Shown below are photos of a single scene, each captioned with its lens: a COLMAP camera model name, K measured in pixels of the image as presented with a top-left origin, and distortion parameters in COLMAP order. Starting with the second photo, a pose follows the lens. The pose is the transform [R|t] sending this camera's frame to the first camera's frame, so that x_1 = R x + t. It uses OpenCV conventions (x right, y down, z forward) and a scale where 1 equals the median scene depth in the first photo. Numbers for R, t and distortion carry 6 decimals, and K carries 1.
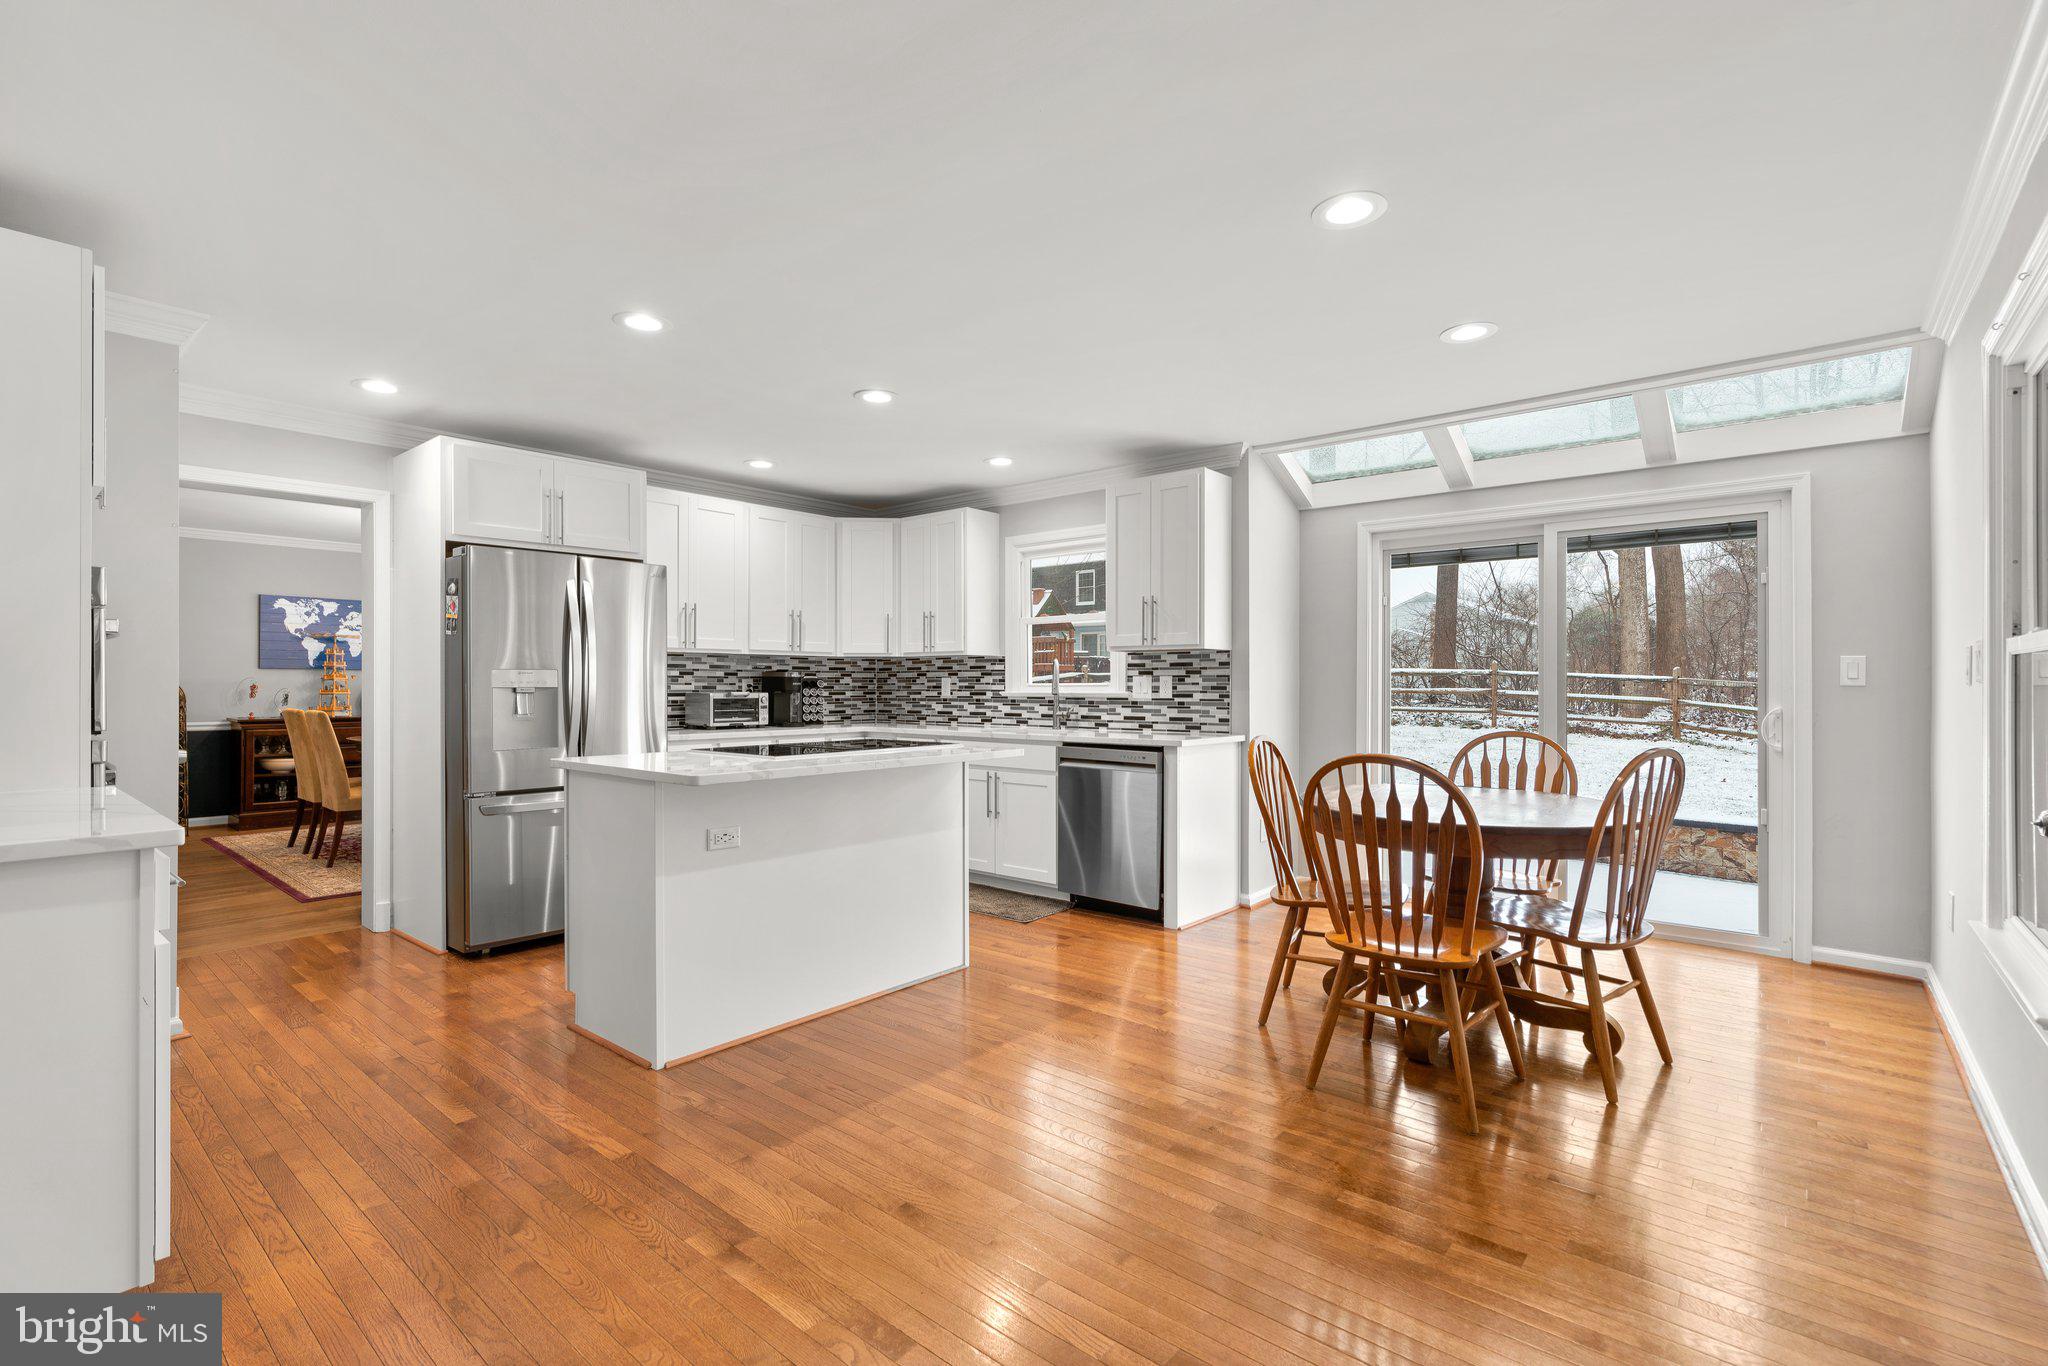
lens RADIAL K [[921.3, 0, 1019.9], [0, 921.3, 685.1], [0, 0, 1]] dist [-0.013319, 0.000390]
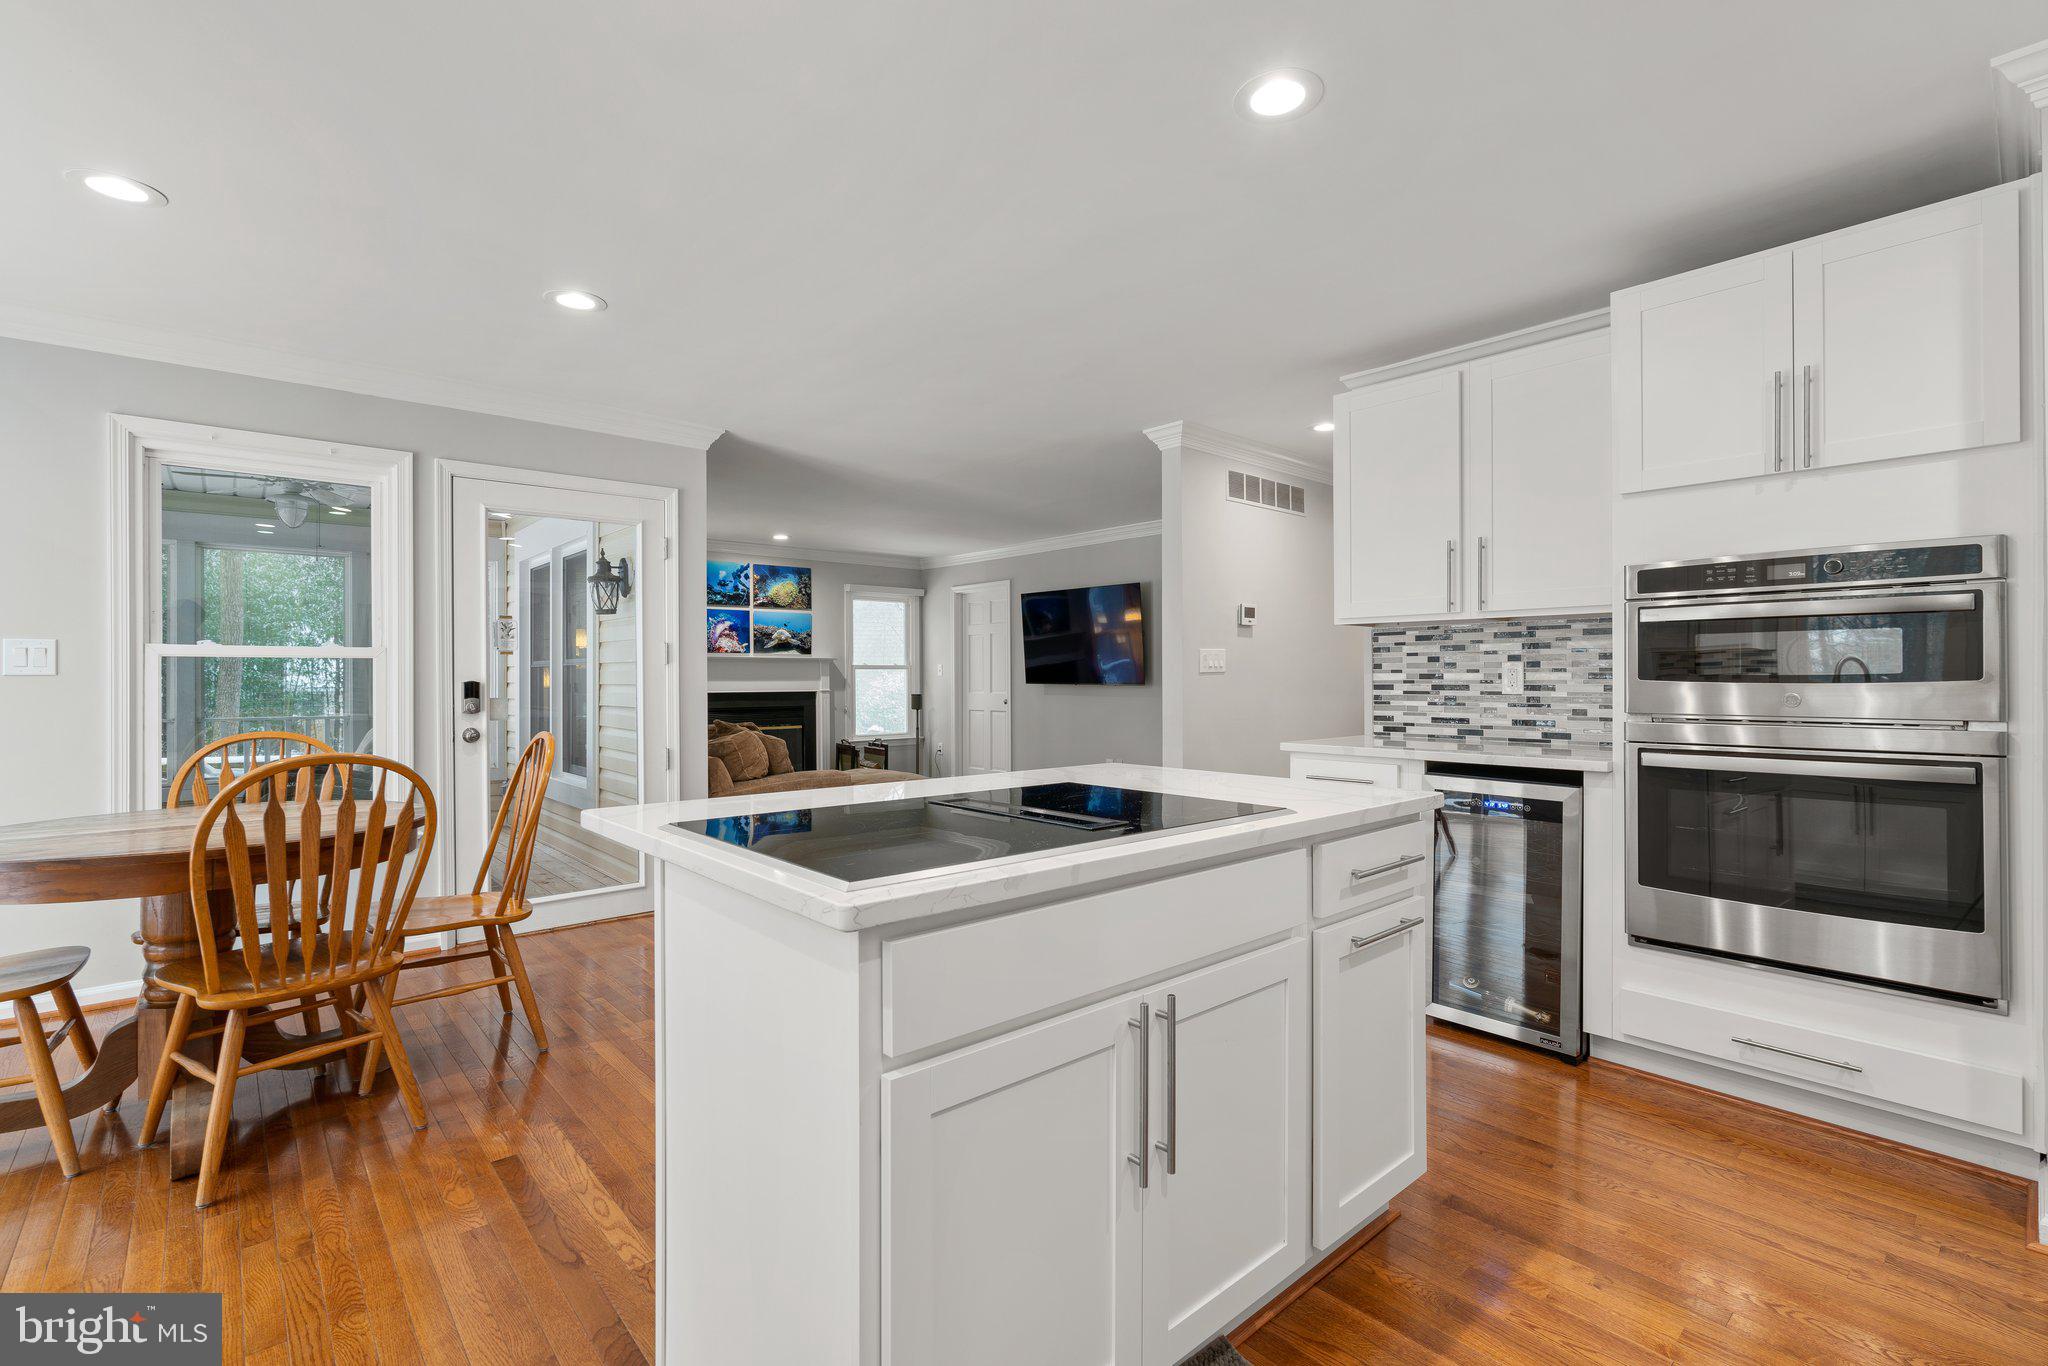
lens RADIAL K [[929.4, 0, 1018.3], [0, 929.4, 684.3], [0, 0, 1]] dist [-0.017337, 0.011068]
pose [[-0.990092, 0.002442, 0.140401, -0.186136], [0.003391, 0.999973, 0.006523, 0.002234], [-0.140382, 0.006935, -0.990073, 0.958523]]
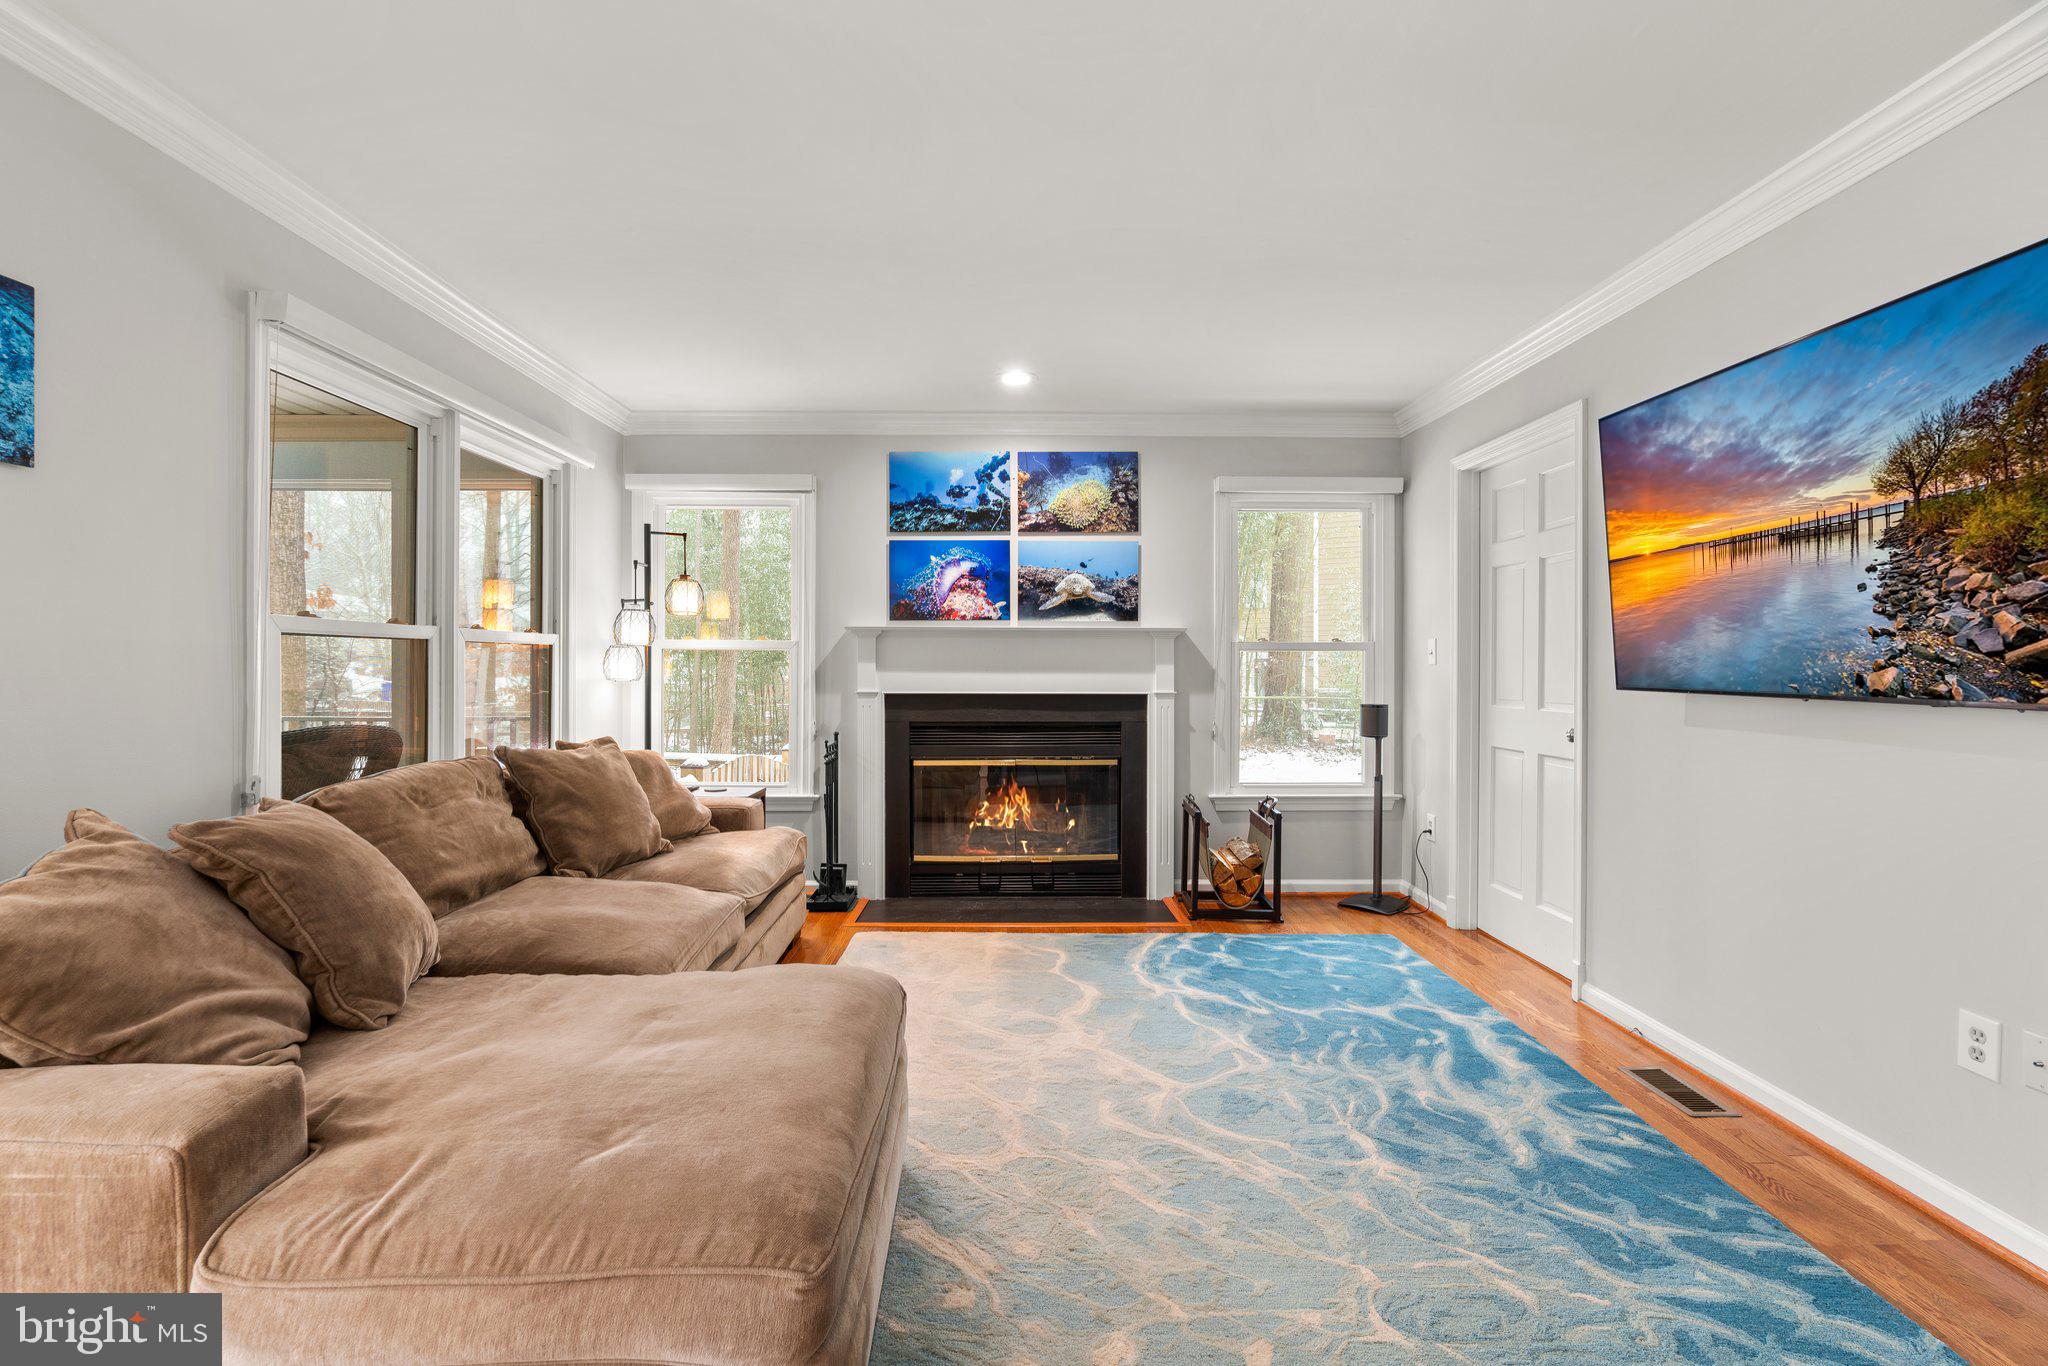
lens RADIAL K [[914.9, 0, 1015.6], [0, 914.9, 675.0], [0, 0, 1]] dist [-0.019216, 0.008454]
pose [[-0.659442, -0.009583, 0.751694, -0.138696], [-0.002743, 0.999943, 0.010341, -0.000750], [-0.751750, 0.004757, -0.659431, -0.008314]]
